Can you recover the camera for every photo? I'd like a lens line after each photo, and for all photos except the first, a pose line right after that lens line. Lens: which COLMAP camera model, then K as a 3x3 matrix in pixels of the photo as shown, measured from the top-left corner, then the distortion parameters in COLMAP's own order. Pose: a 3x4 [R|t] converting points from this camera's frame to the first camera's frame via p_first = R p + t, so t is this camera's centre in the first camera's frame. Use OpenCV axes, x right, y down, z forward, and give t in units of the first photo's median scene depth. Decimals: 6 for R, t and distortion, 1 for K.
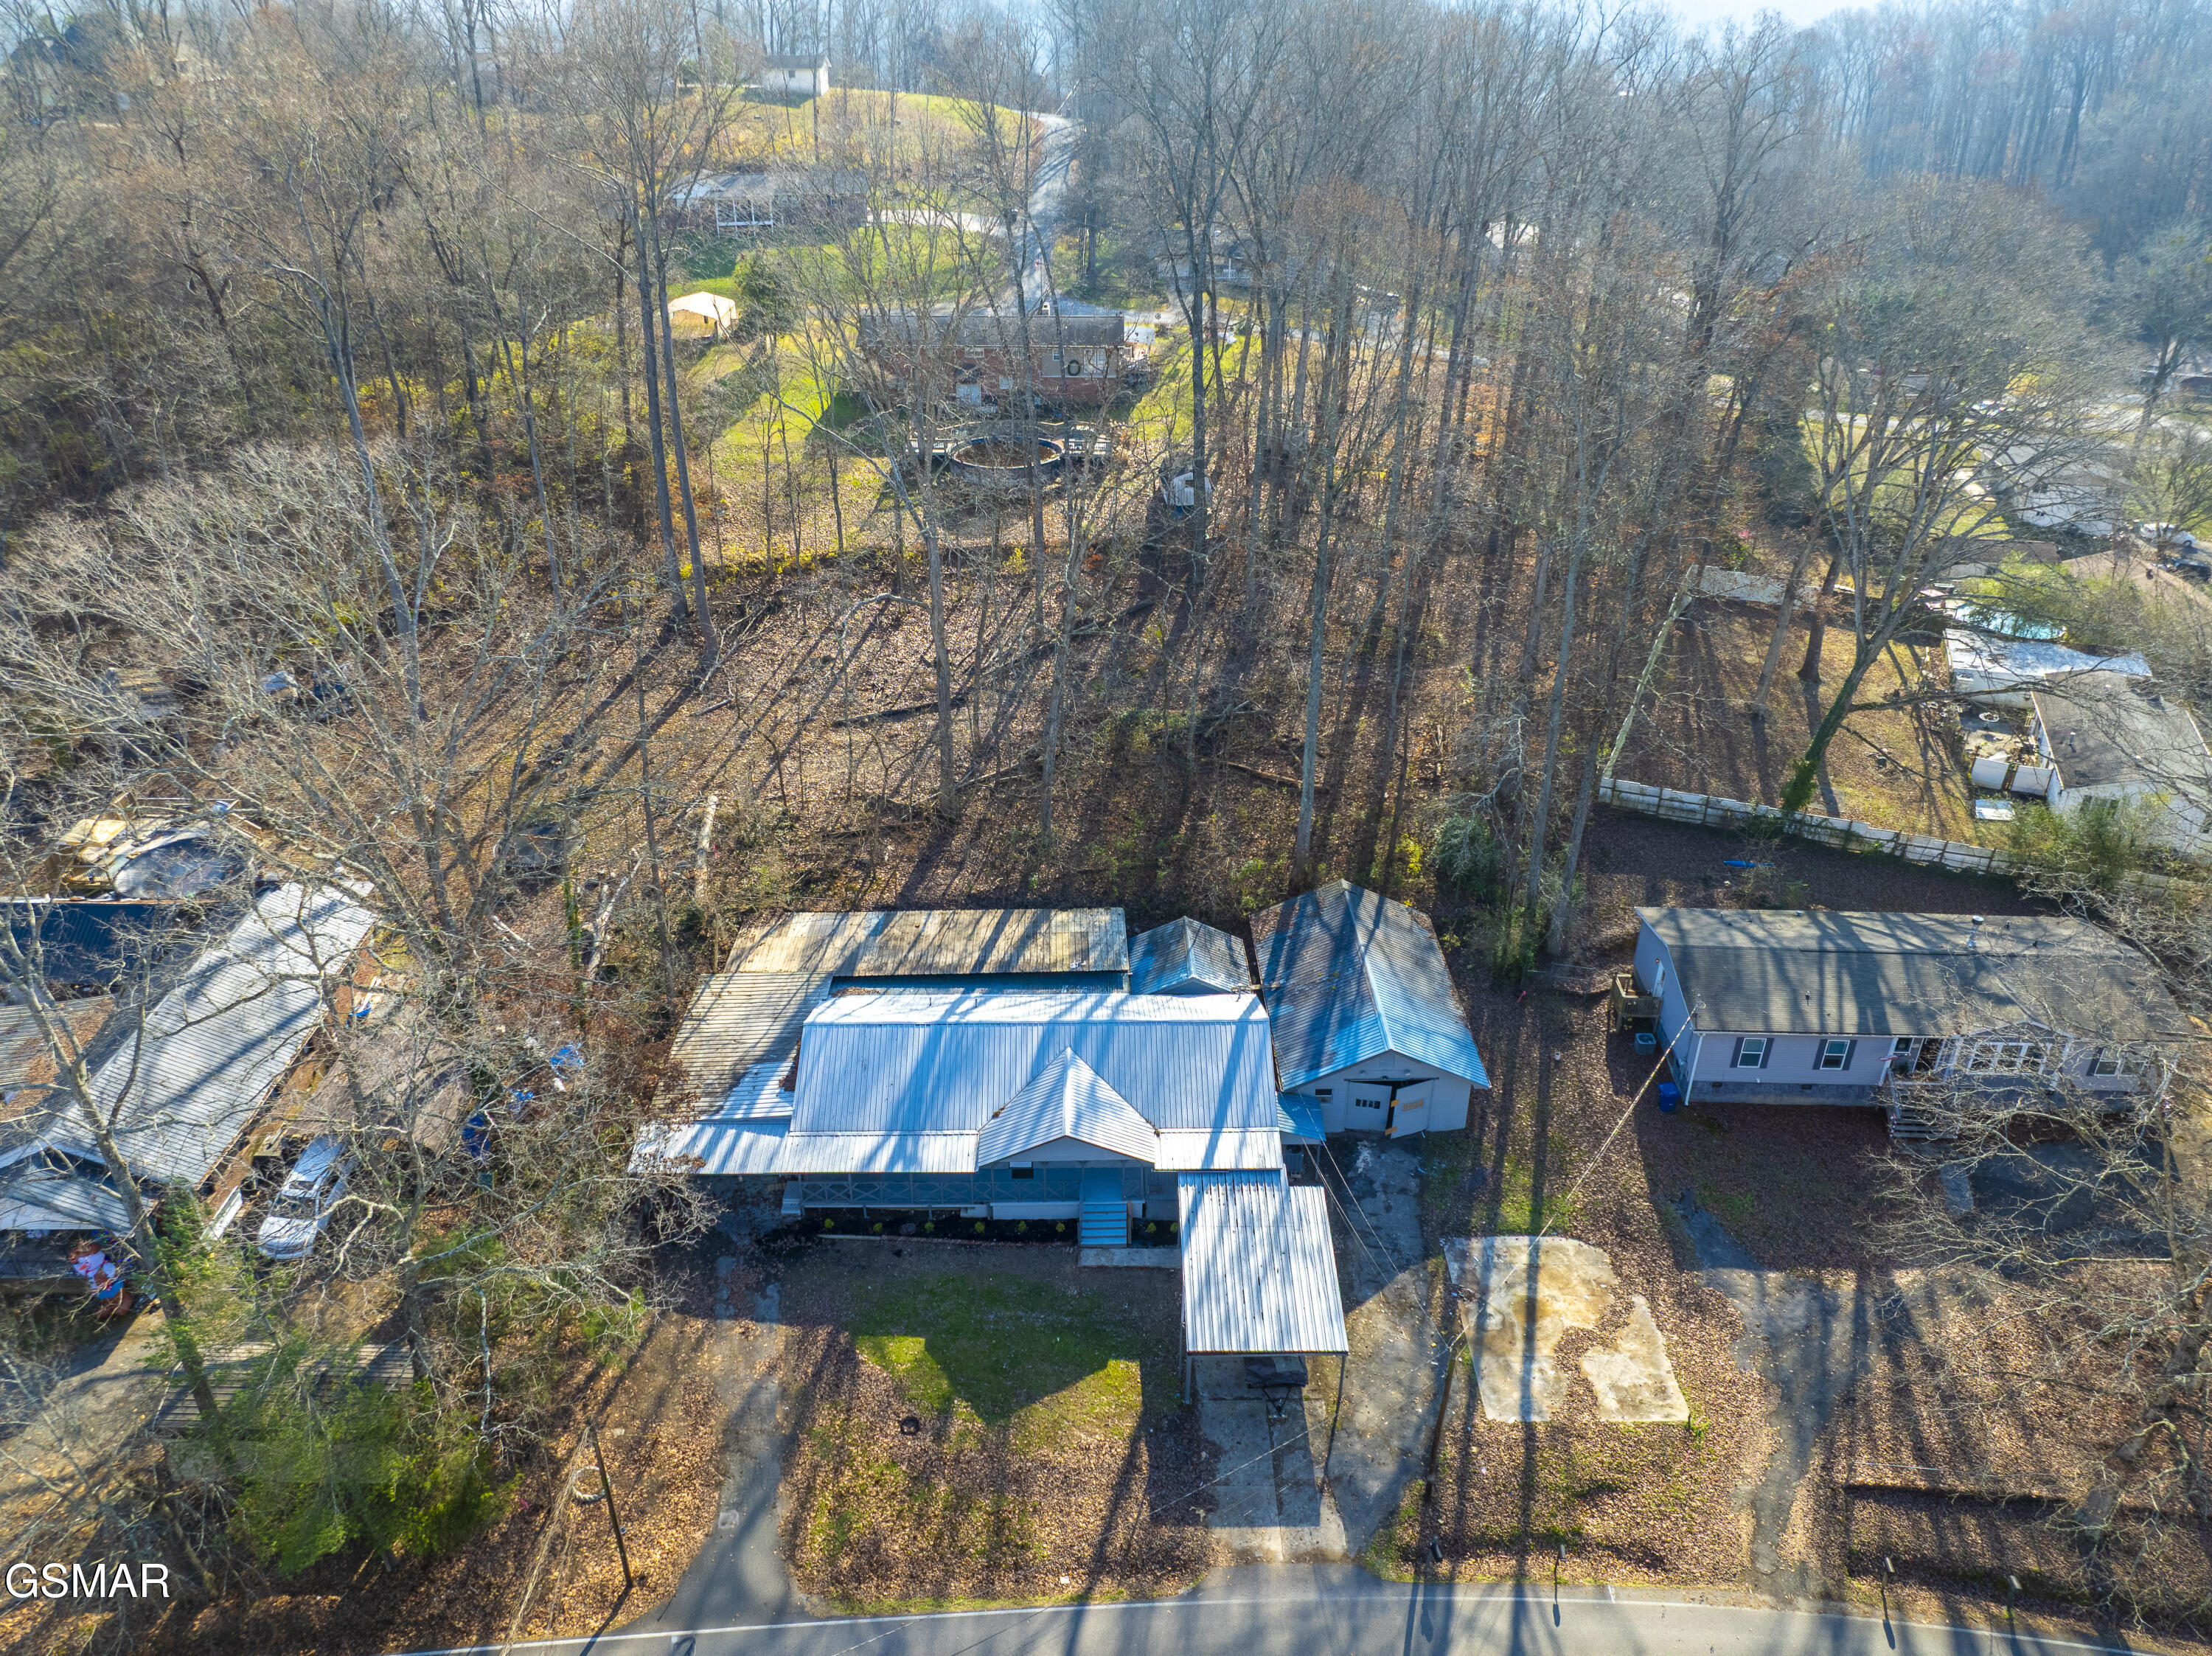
lens RADIAL K [[1563.1, 0, 1093.7], [0, 1563.1, 824.8], [0, 0, 1]] dist [-0.026469, -0.006017]
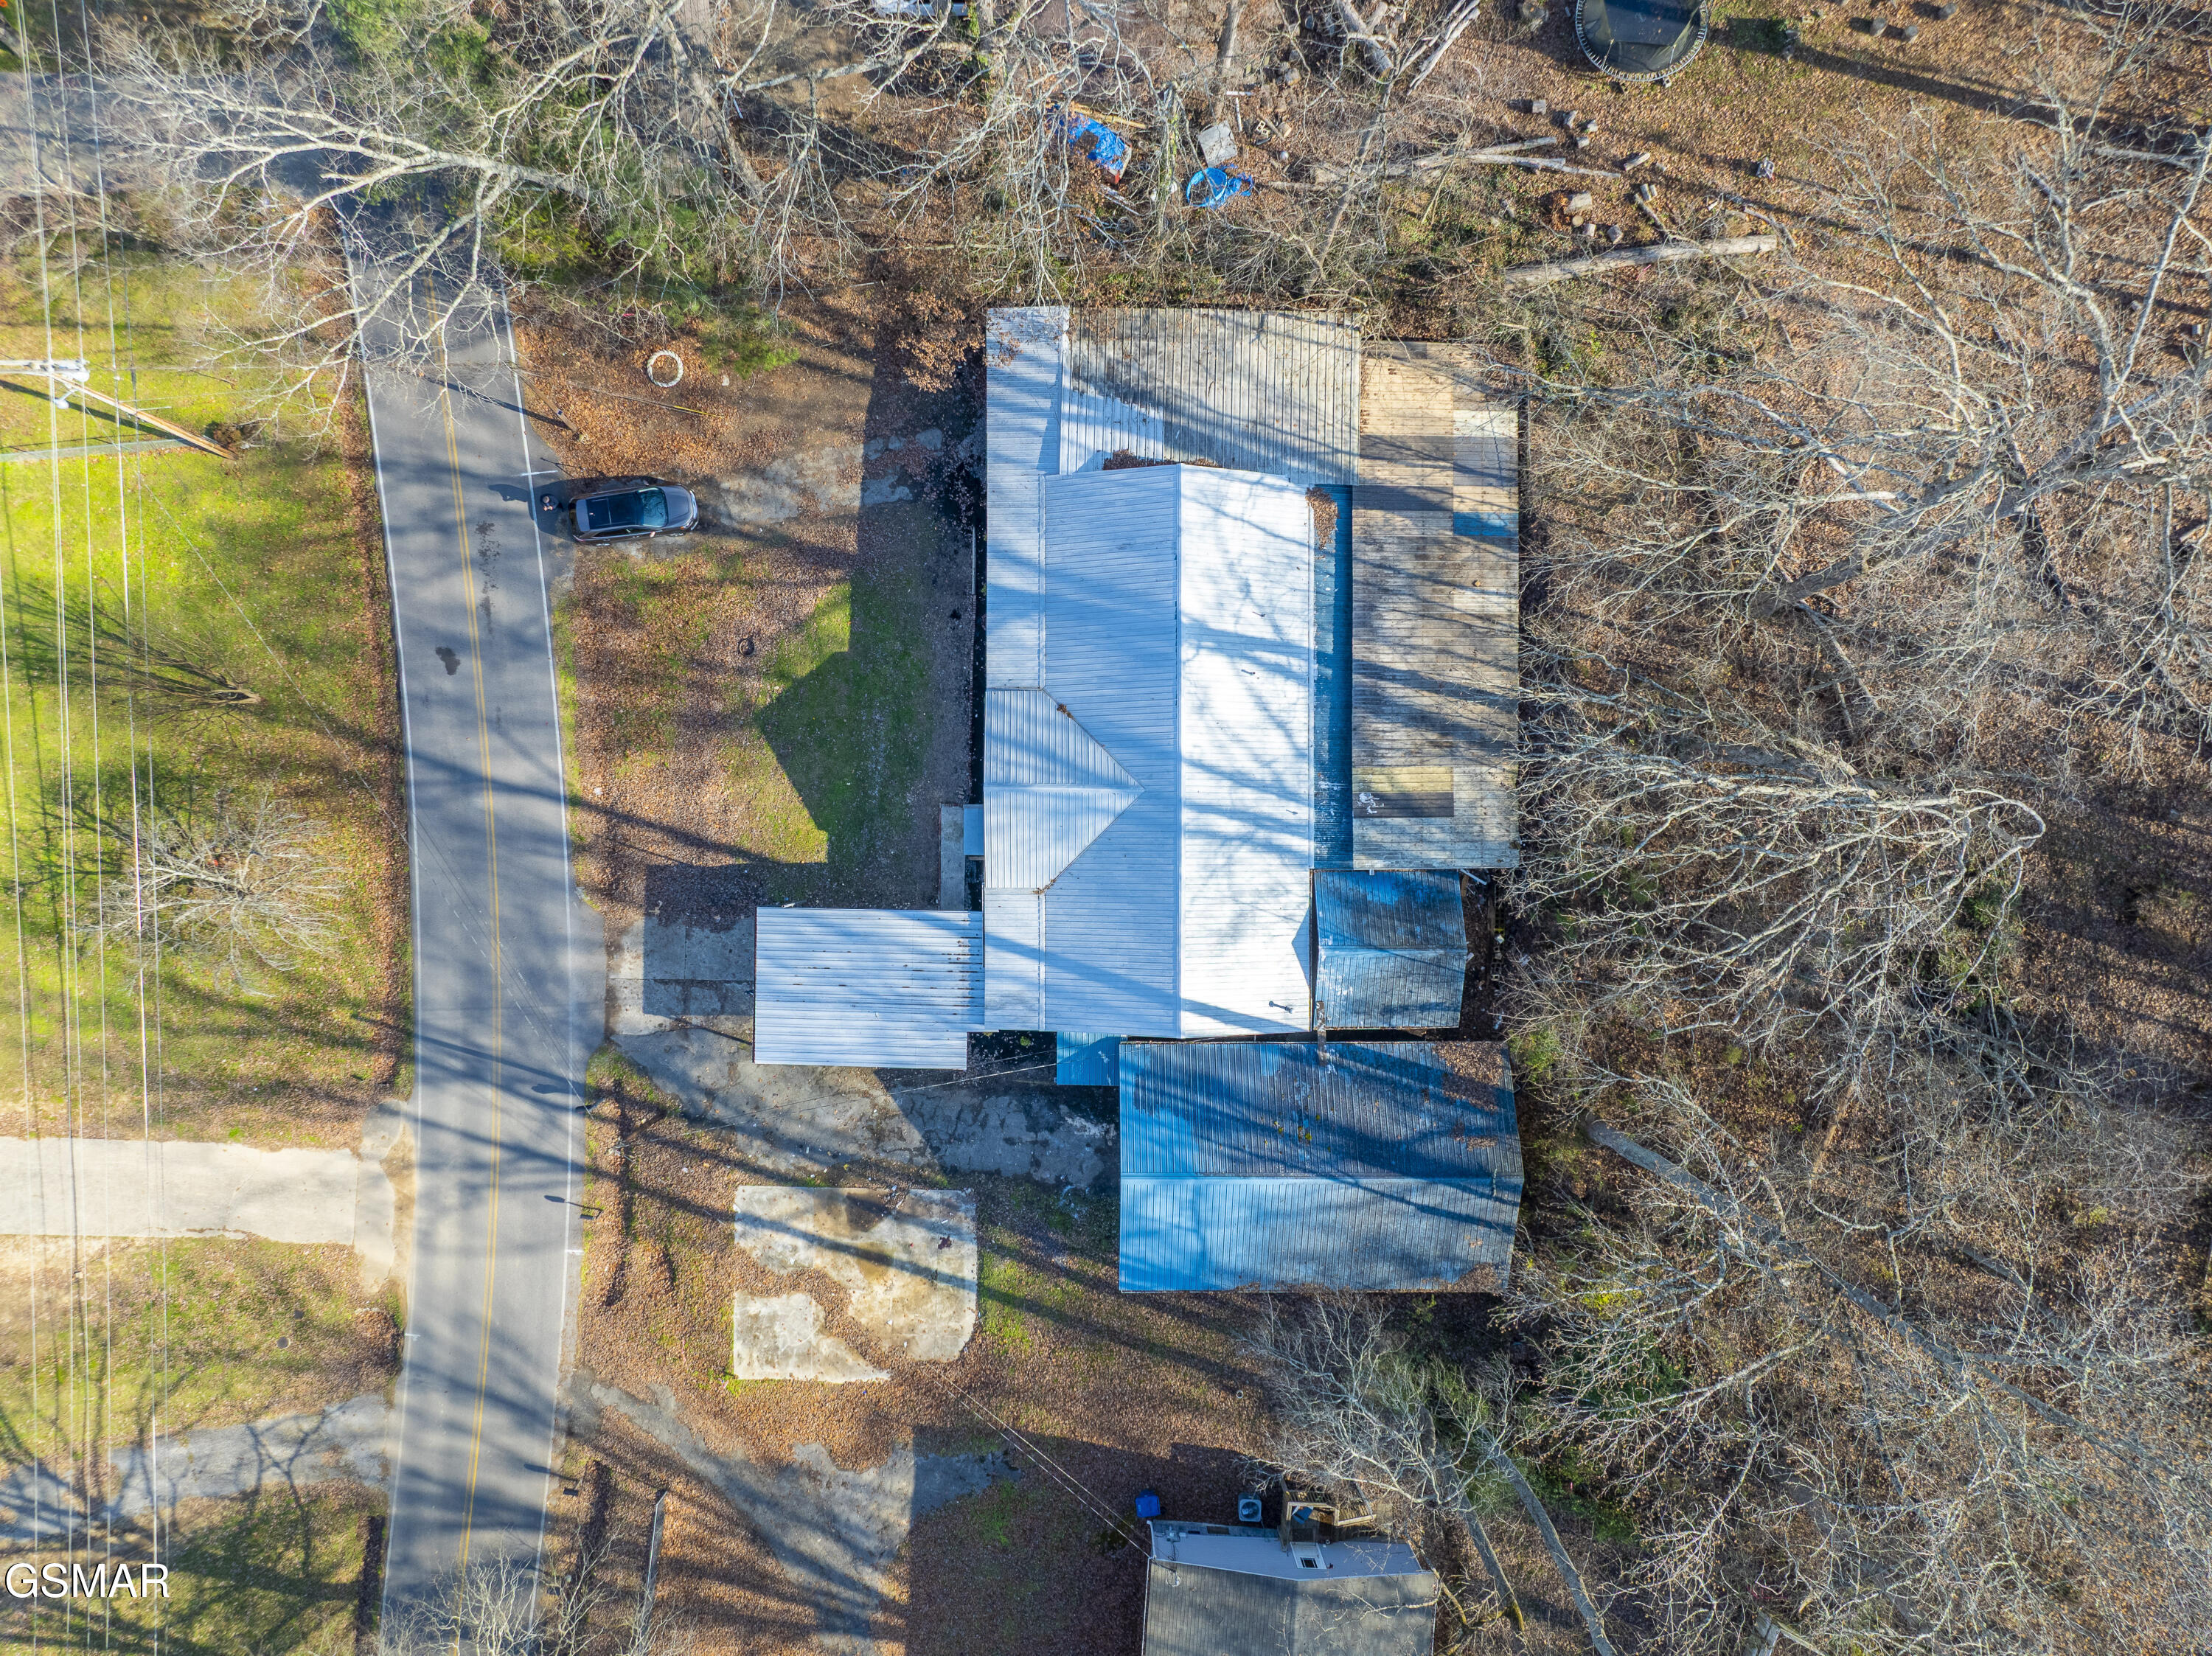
lens RADIAL K [[1563.1, 0, 1093.7], [0, 1563.1, 824.8], [0, 0, 1]] dist [-0.026469, -0.006017]
pose [[-0.014734, 0.999874, -0.005856, 0.009096], [-0.490117, -0.002118, 0.871654, -0.599160], [0.871532, 0.015713, 0.490087, 0.608172]]
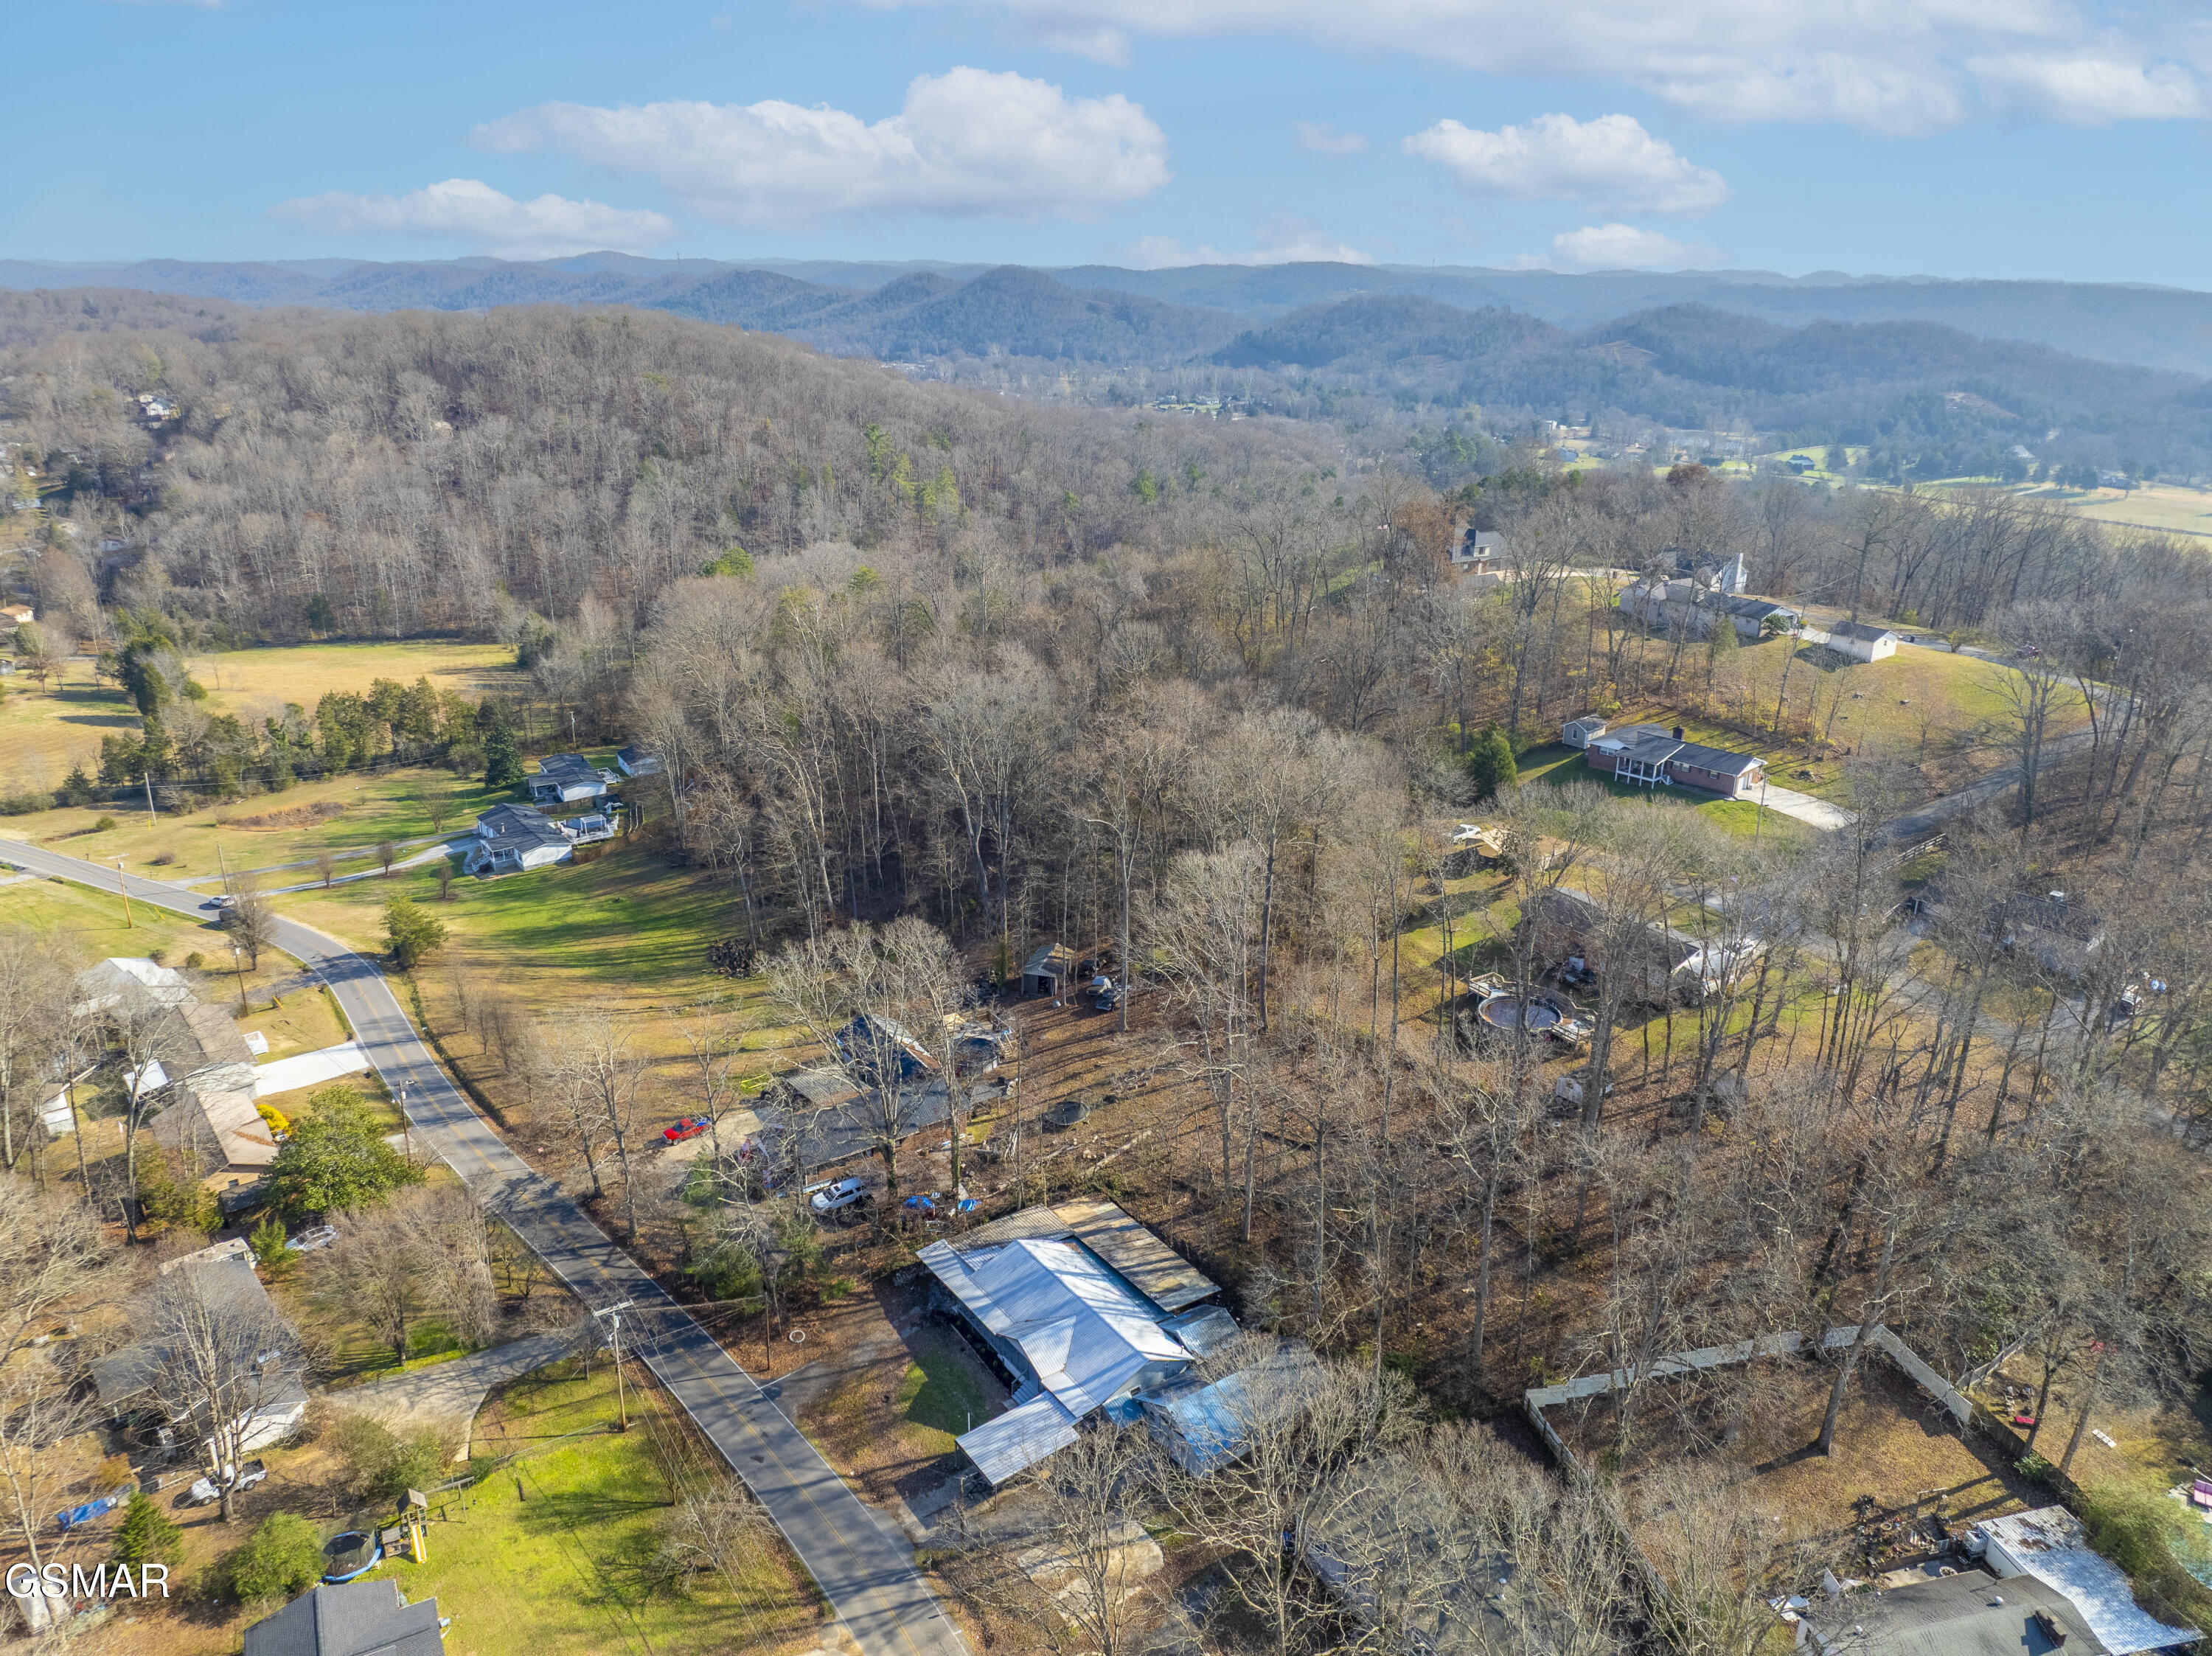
lens RADIAL K [[1563.1, 0, 1093.7], [0, 1563.1, 824.8], [0, 0, 1]] dist [-0.026469, -0.006017]
pose [[0.559024, 0.277040, -0.781500, 1.445099], [-0.396592, 0.917061, 0.041405, -0.544175], [0.728153, 0.286791, 0.622530, -0.403296]]
